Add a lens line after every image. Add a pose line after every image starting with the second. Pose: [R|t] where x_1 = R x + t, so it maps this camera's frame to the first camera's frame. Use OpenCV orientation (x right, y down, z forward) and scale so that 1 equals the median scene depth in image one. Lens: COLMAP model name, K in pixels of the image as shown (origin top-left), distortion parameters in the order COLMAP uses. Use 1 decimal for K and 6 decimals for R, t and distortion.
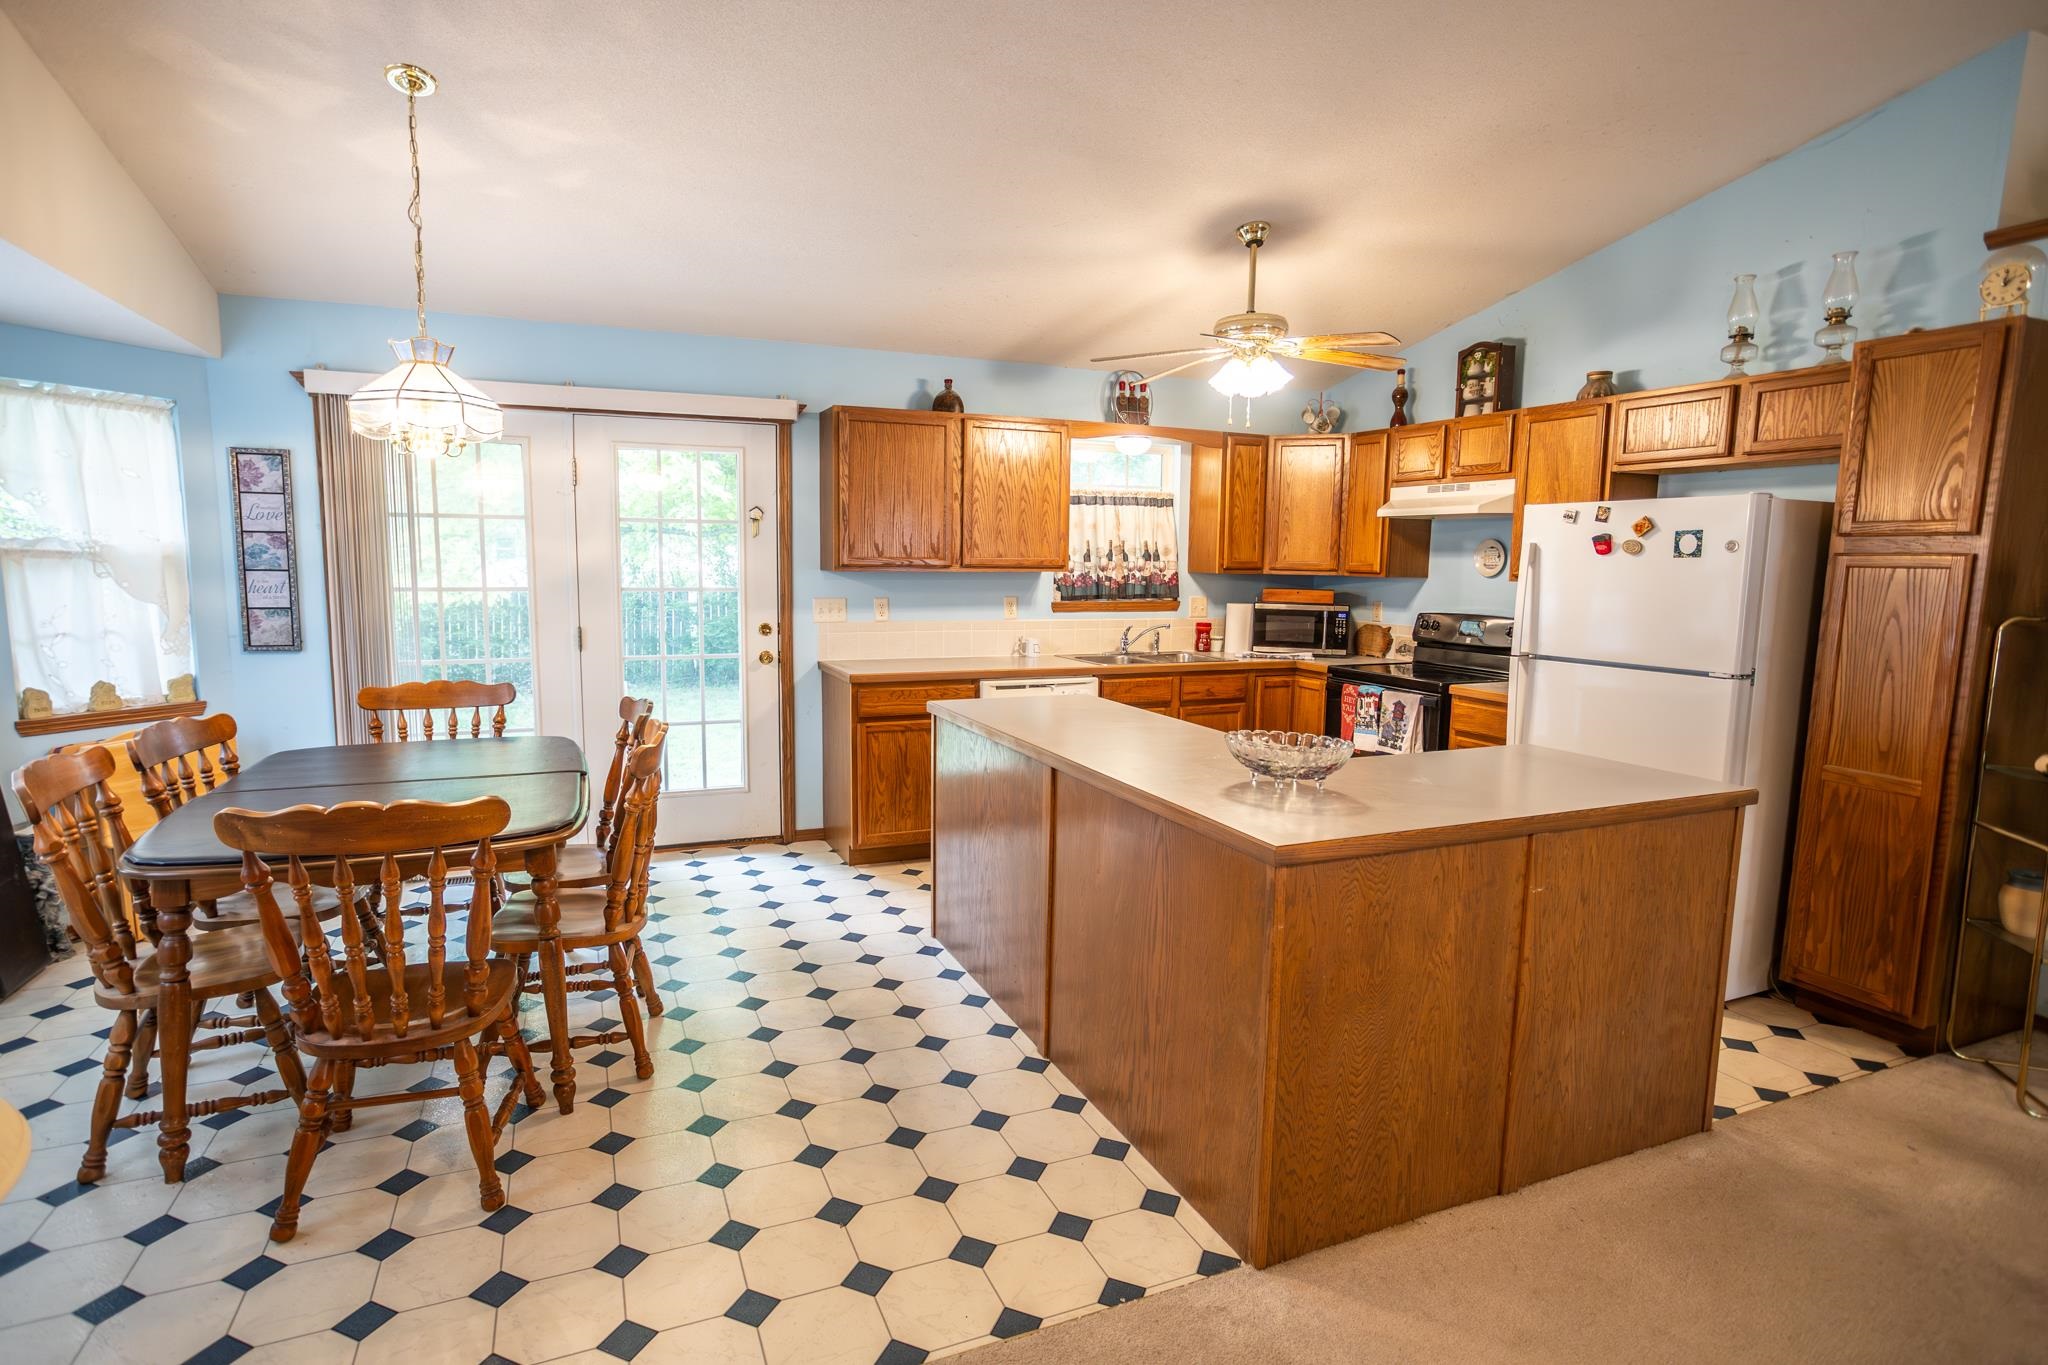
lens RADIAL K [[1028.6, 0, 983.9], [0, 1028.6, 682.9], [0, 0, 1]] dist [-0.063311, 0.040303]
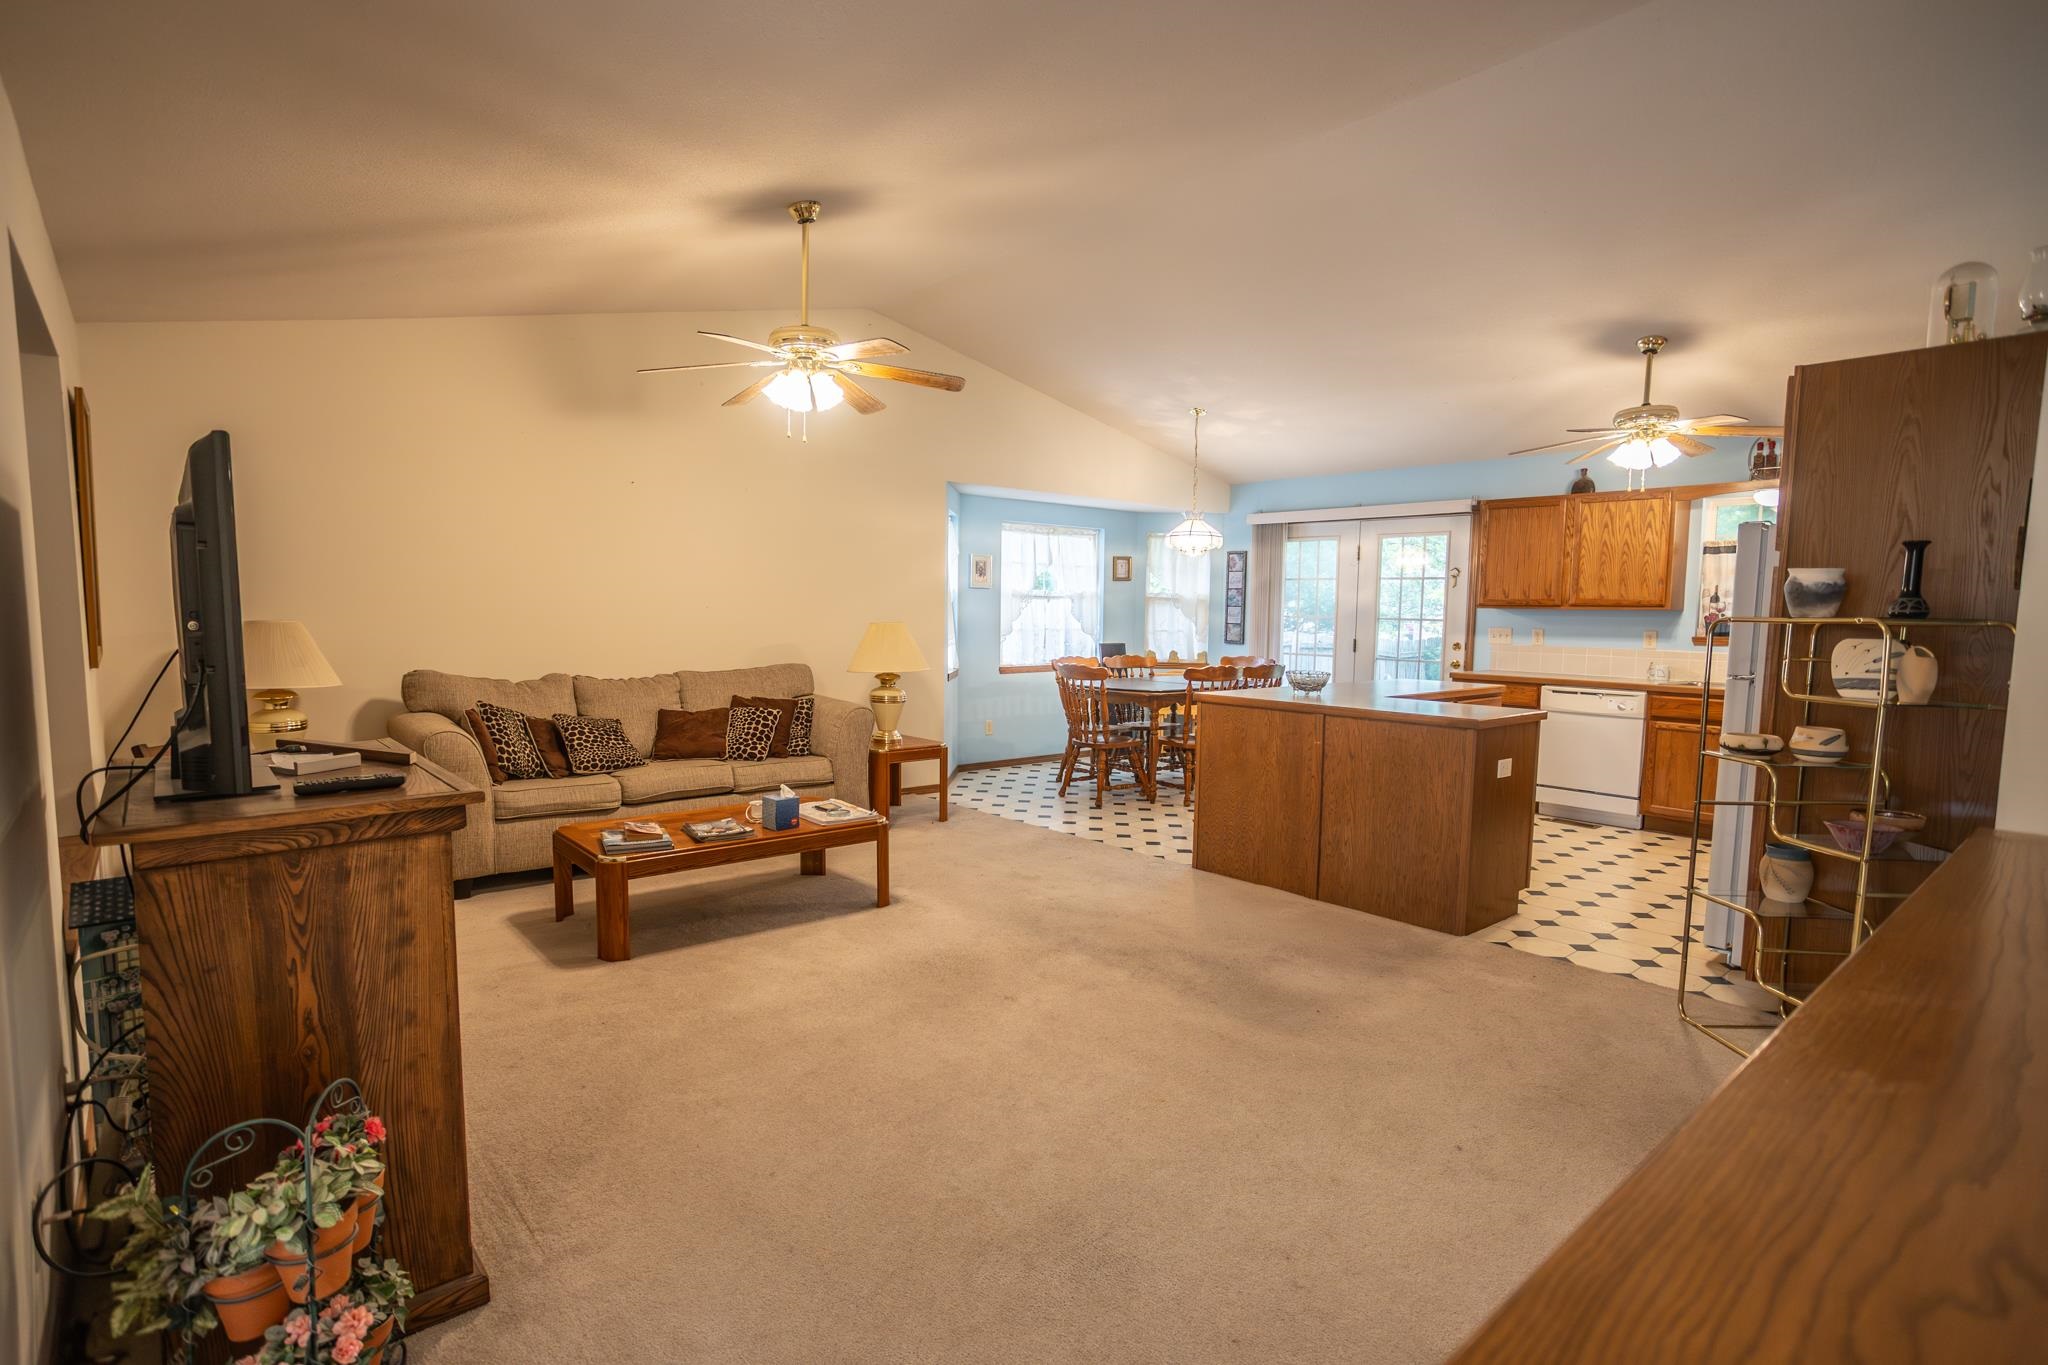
lens RADIAL K [[977.4, 0, 1024.0], [0, 977.4, 682.5], [0, 0, 1]] dist [0.000652, 0.000566]
pose [[0.331729, 0.066629, -0.941019, 1.296353], [-0.126003, 0.991694, 0.025798, 0.062444], [0.934922, 0.110014, 0.337370, -0.144013]]
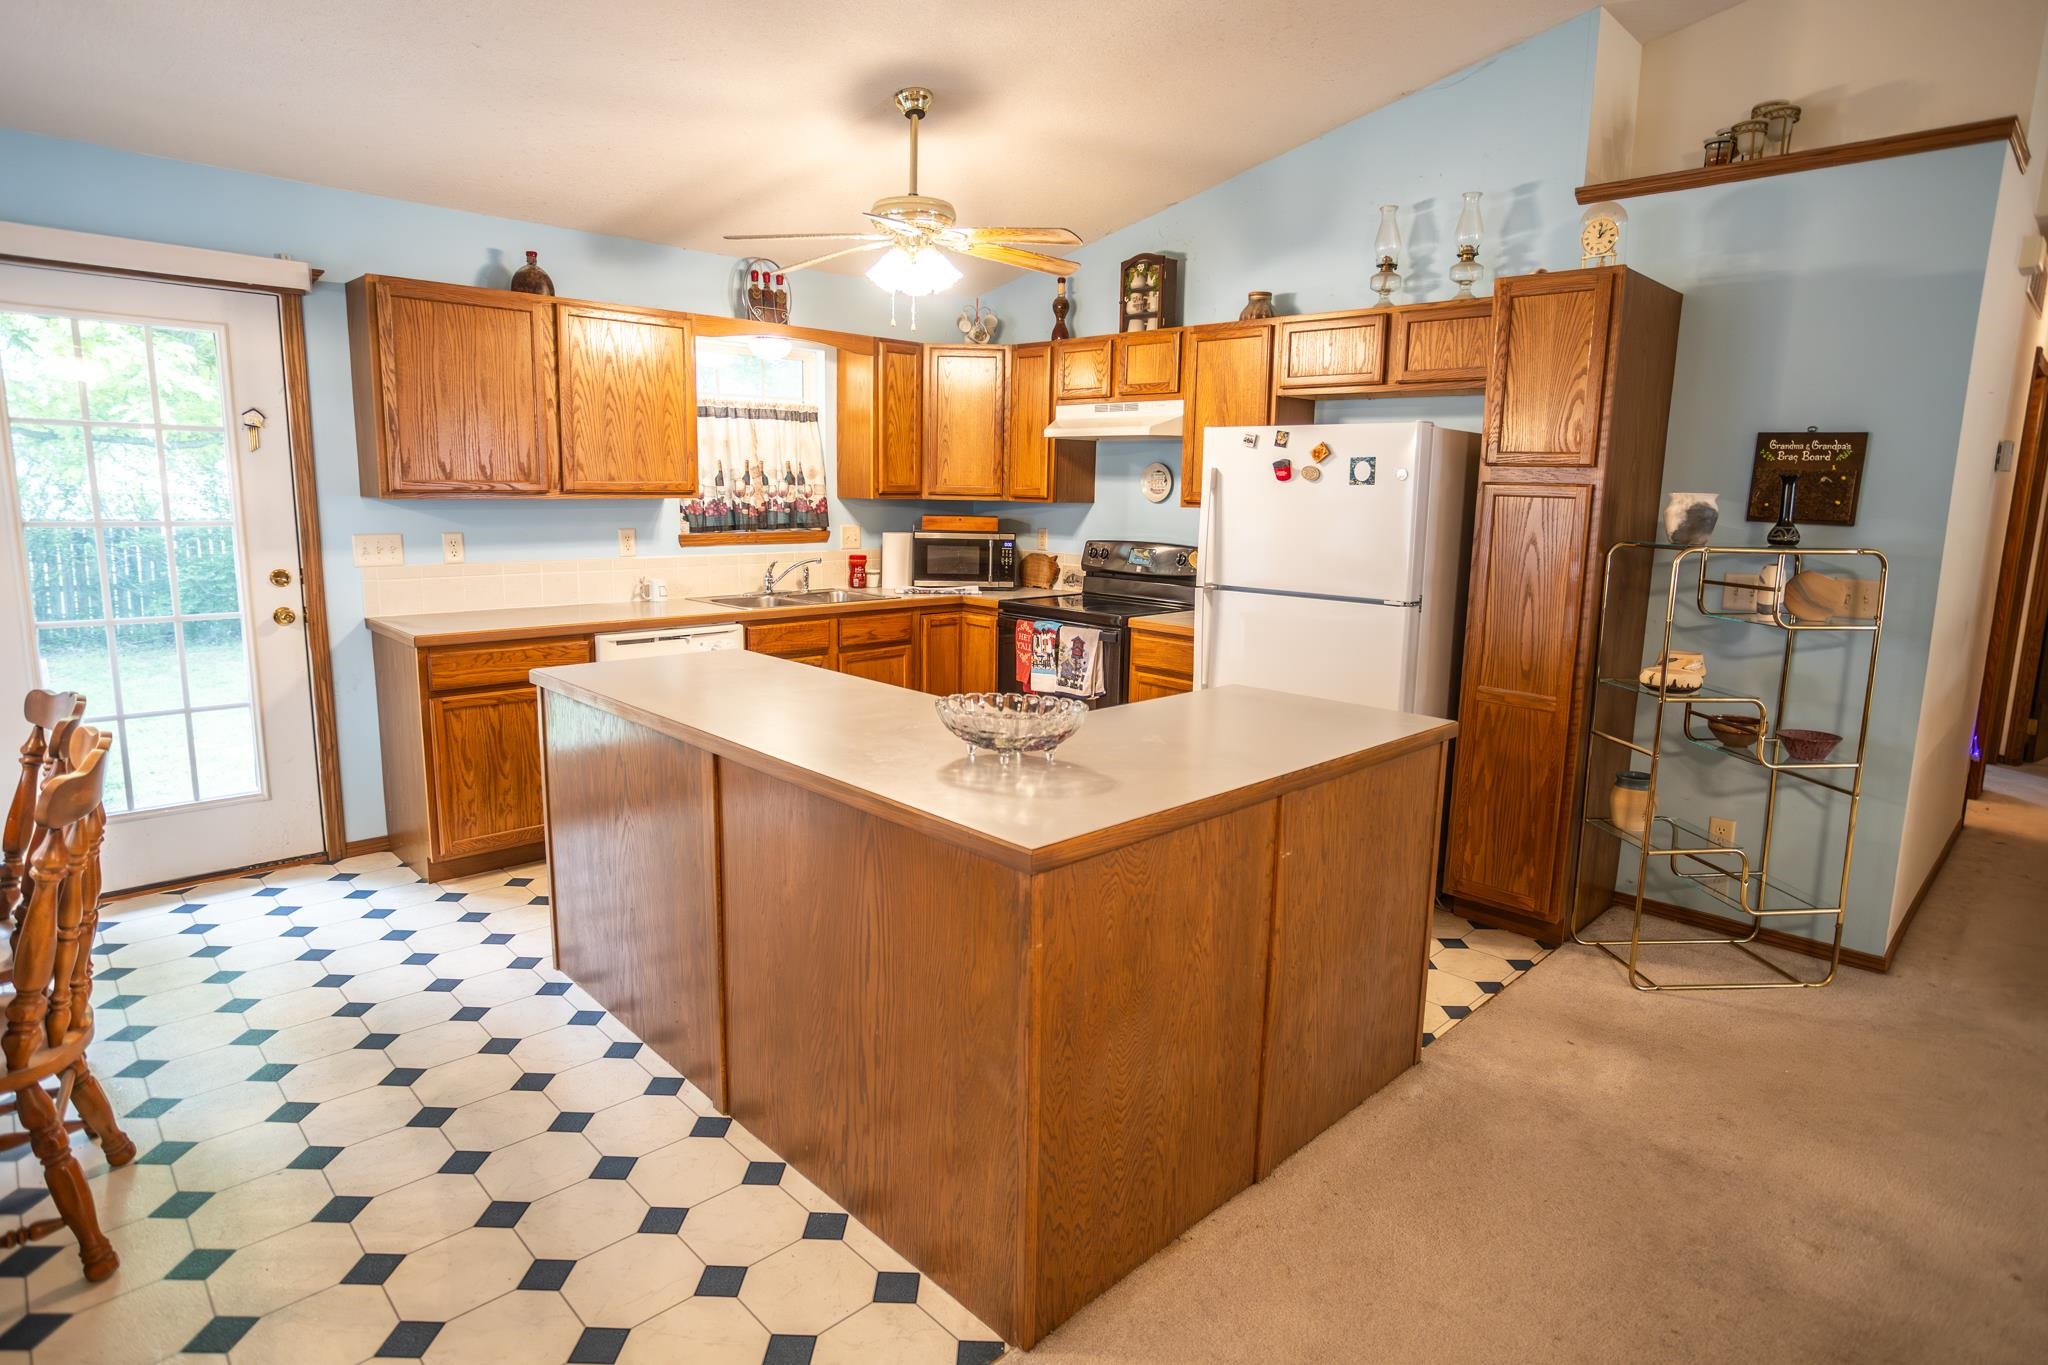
lens RADIAL K [[1100.5, 0, 1028.6], [0, 1100.5, 660.1], [0, 0, 1]] dist [-0.061315, 0.048288]
pose [[0.924547, -0.053907, 0.377237, -0.016990], [0.037758, 0.998031, 0.050079, -0.016110], [-0.379194, -0.032057, 0.924762, 0.106881]]
